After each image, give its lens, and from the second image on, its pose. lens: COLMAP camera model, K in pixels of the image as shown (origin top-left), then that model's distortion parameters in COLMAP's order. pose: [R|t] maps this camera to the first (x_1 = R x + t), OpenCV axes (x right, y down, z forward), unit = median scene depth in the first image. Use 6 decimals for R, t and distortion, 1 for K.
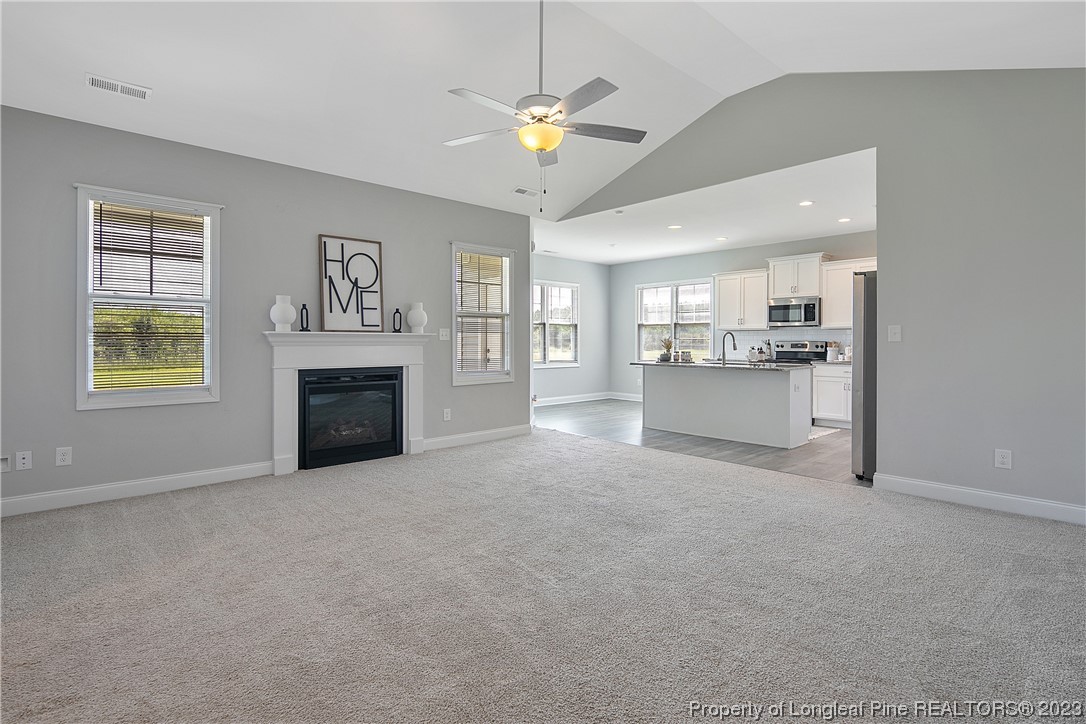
lens RADIAL K [[524.3, 0, 545.3], [0, 524.3, 344.0], [0, 0, 1]] dist [0.003041, -0.003636]
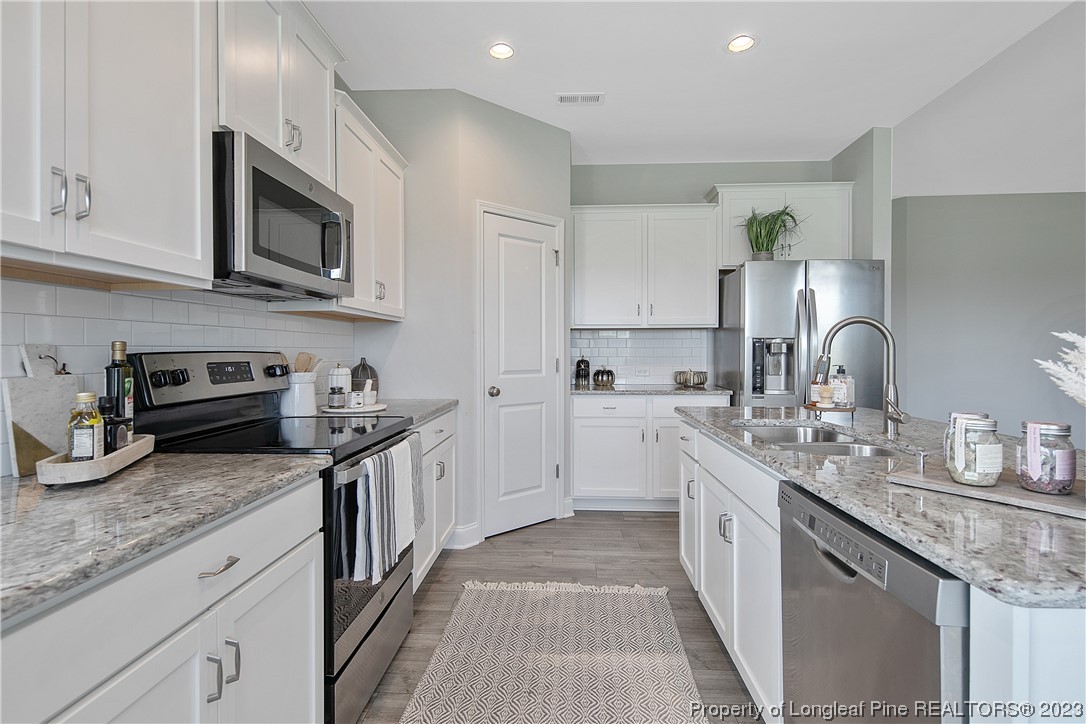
lens RADIAL K [[524.3, 0, 545.3], [0, 524.3, 354.6], [0, 0, 1]] dist [0.003041, -0.003636]
pose [[-0.700165, -0.004198, 0.713968, 0.332816], [0.007123, 0.999892, 0.012864, -0.010036], [-0.713945, 0.014092, -0.700060, 1.631985]]
